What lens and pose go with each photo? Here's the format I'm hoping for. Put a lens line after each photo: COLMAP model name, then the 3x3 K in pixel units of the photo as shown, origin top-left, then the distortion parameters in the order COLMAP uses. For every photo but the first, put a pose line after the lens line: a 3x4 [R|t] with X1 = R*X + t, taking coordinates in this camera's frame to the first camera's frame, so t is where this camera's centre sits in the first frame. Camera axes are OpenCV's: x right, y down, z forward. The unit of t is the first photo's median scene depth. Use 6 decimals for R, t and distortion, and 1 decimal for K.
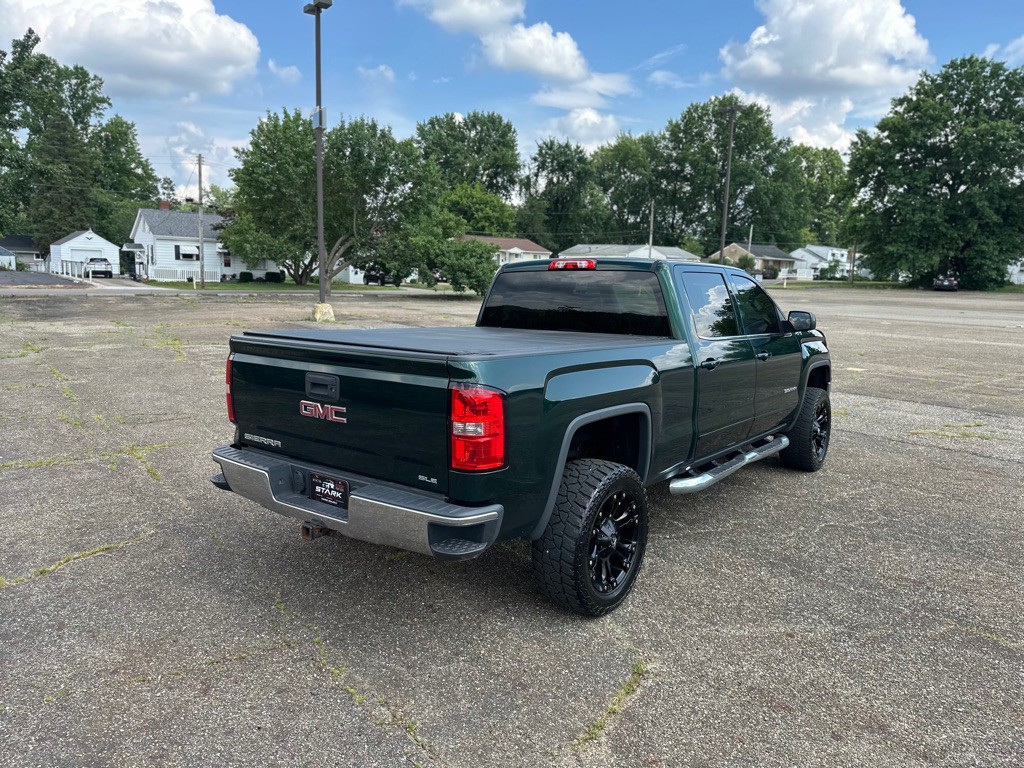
lens RADIAL K [[716.9, 0, 505.9], [0, 716.9, 390.1], [0, 0, 1]] dist [0.030908, -0.038421]
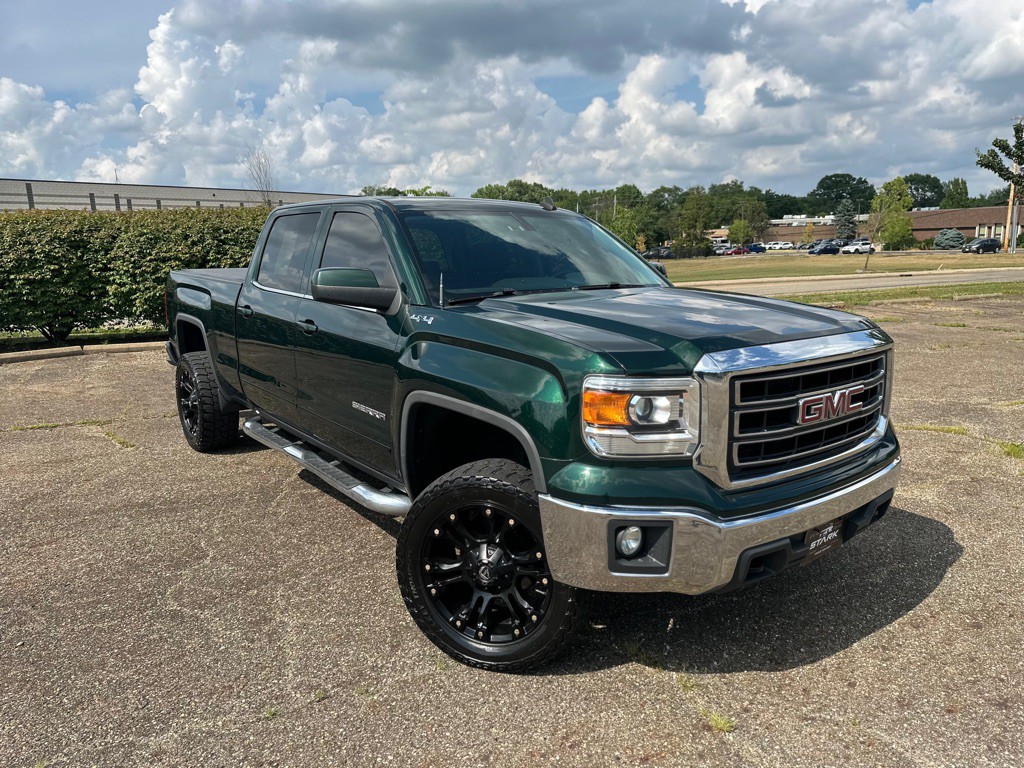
lens RADIAL K [[716.9, 0, 514.9], [0, 716.9, 380.3], [0, 0, 1]] dist [0.030908, -0.038421]
pose [[-0.247786, 0.152222, -0.956781, 0.095479], [-0.146892, 0.970258, 0.192409, -0.015529], [0.957614, 0.188220, -0.218056, 0.131312]]
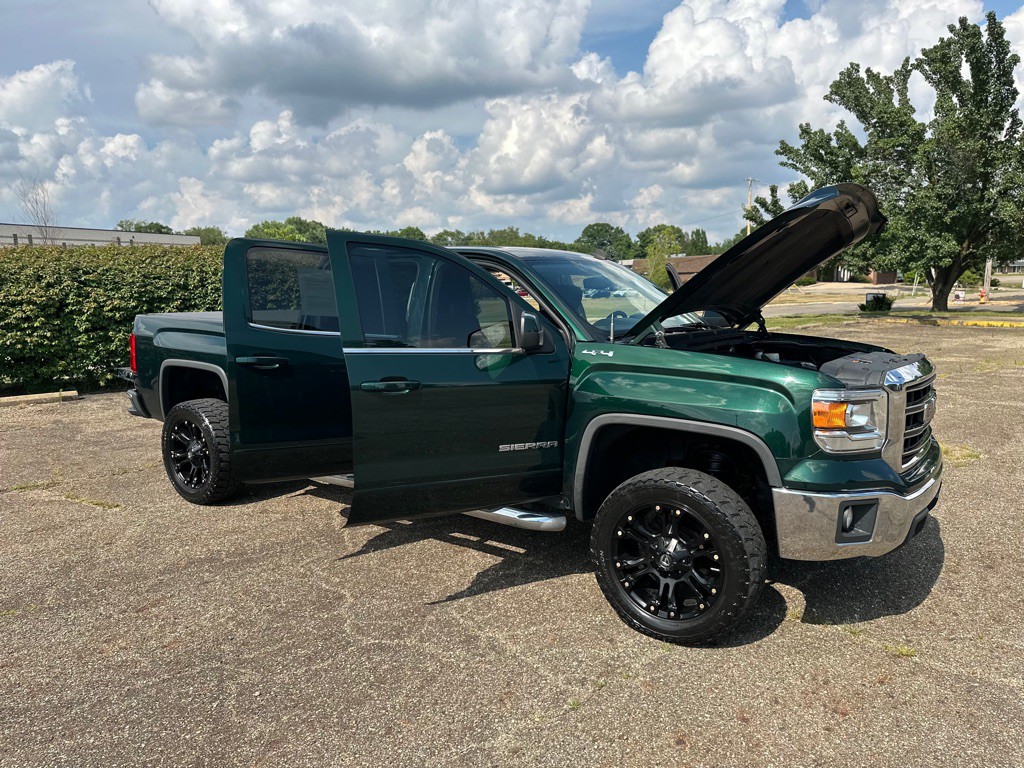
lens RADIAL K [[716.9, 0, 517.6], [0, 716.9, 388.5], [0, 0, 1]] dist [0.030908, -0.038421]
pose [[0.049759, 0.114136, -0.992218, 0.106574], [-0.144171, 0.983865, 0.105945, -0.011235], [0.988301, 0.137777, 0.065411, 0.101469]]
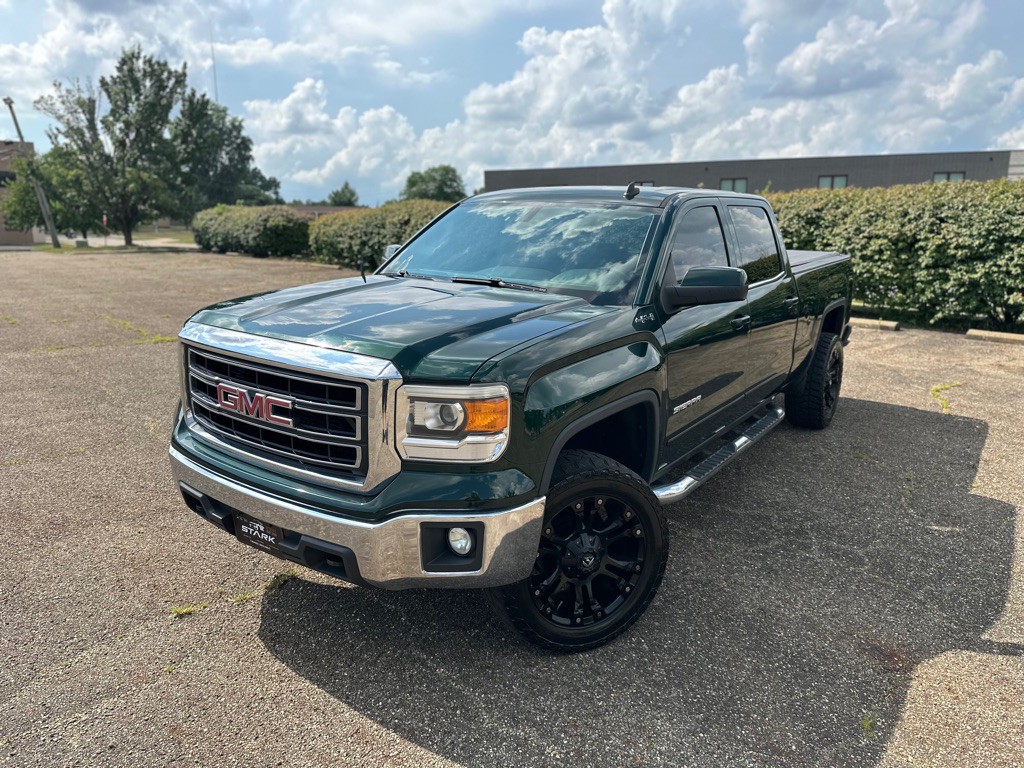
lens RADIAL K [[716.9, 0, 517.2], [0, 716.9, 379.9], [0, 0, 1]] dist [0.030908, -0.038421]
pose [[-0.998295, -0.019680, -0.054945, 0.032972], [-0.038279, 0.931438, 0.361881, -0.026852], [0.044056, 0.363367, -0.930604, 0.183687]]
